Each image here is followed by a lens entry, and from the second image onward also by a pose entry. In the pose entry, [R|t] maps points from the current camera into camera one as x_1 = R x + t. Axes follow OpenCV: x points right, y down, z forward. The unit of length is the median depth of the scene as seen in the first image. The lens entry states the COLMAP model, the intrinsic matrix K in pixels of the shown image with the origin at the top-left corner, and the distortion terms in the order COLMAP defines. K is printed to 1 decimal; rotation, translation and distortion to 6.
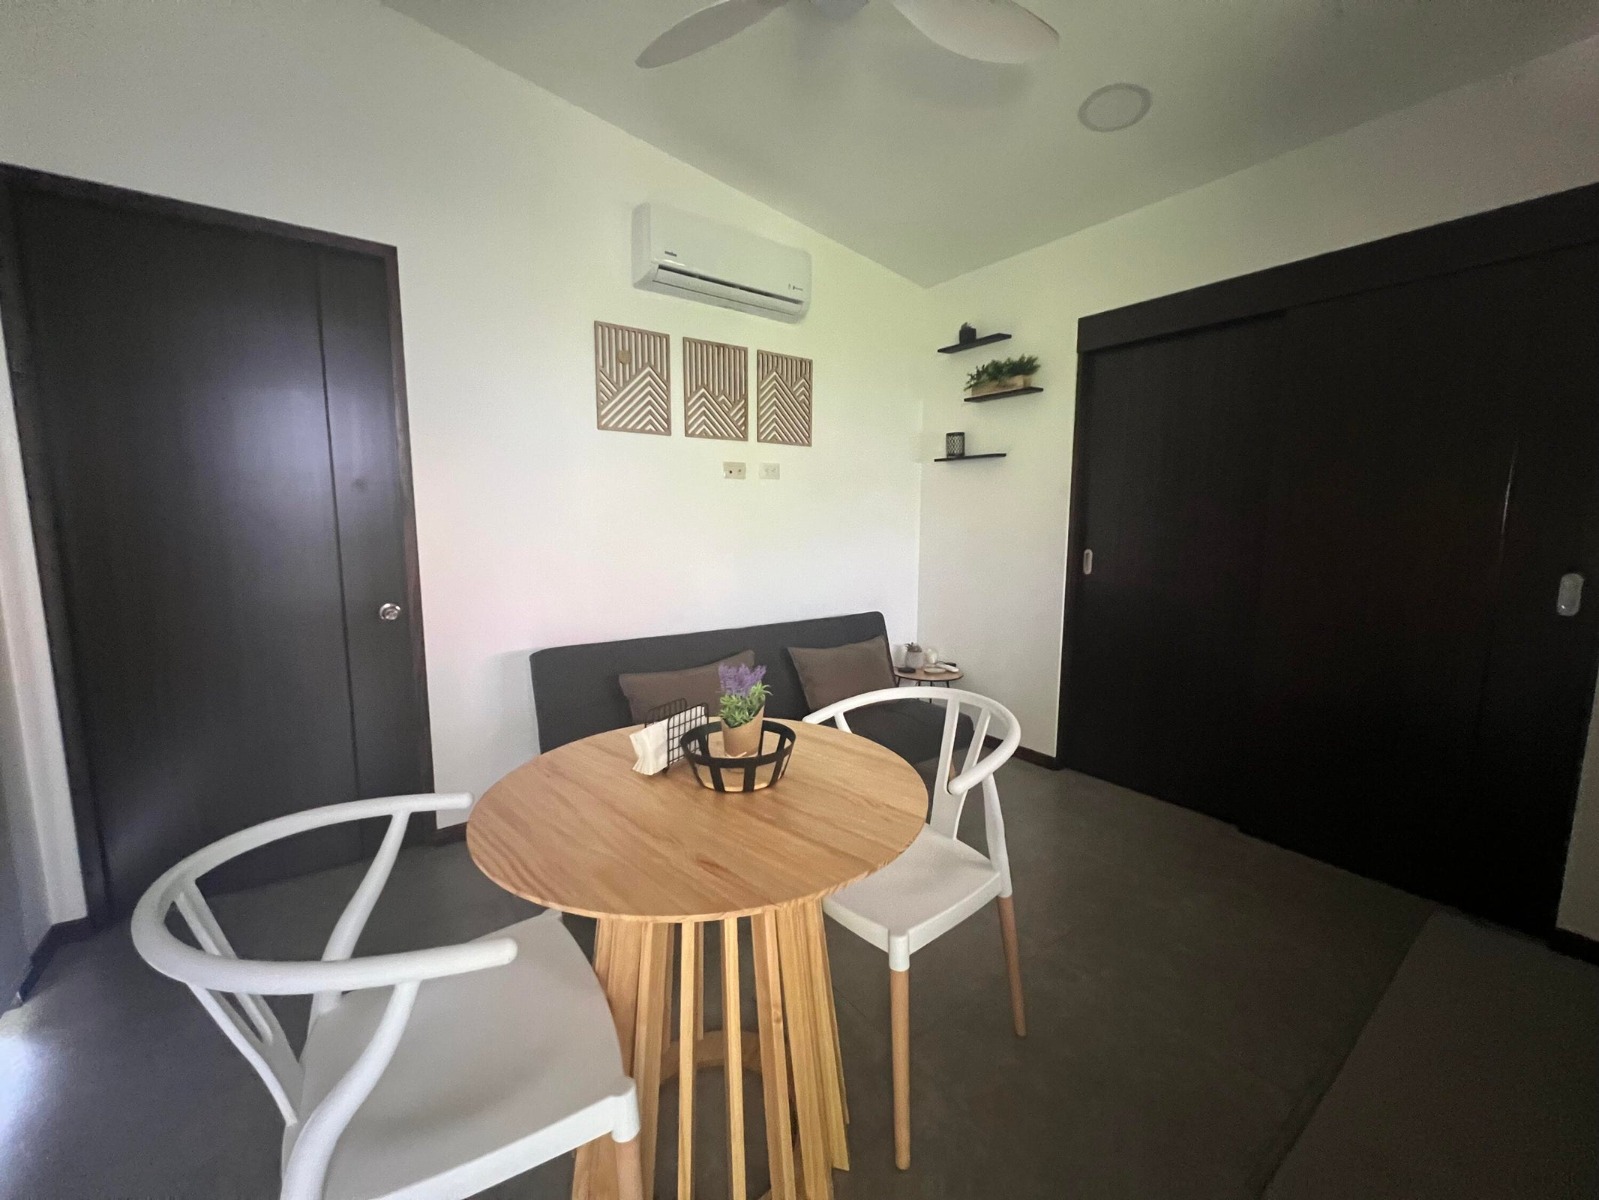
lens RADIAL K [[634.4, 0, 803.9], [0, 634.4, 595.1], [0, 0, 1]] dist [0.000791, 0.000532]
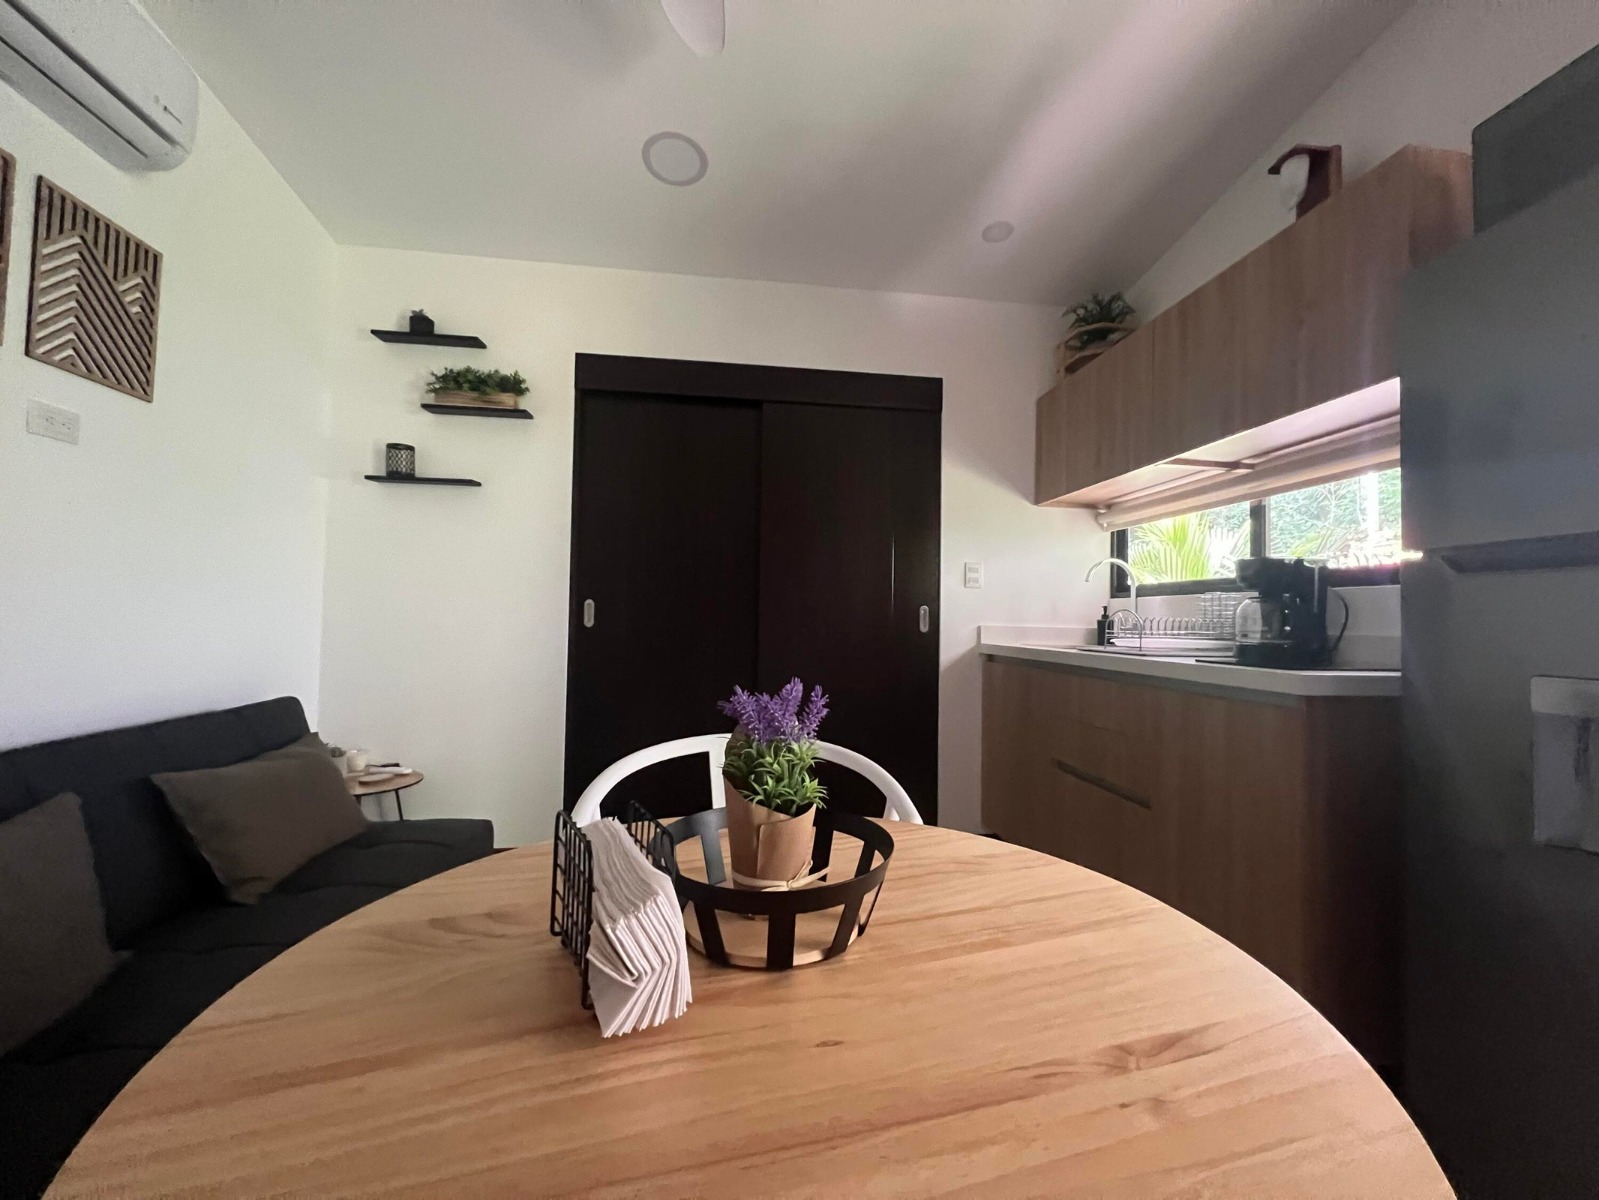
lens RADIAL K [[634.4, 0, 803.9], [0, 634.4, 595.1], [0, 0, 1]] dist [0.000791, 0.000532]
pose [[0.498048, 0.035177, 0.866436, -0.181572], [0.077901, 0.993322, -0.085108, 0.022102], [-0.863643, 0.109884, 0.491982, 0.267831]]
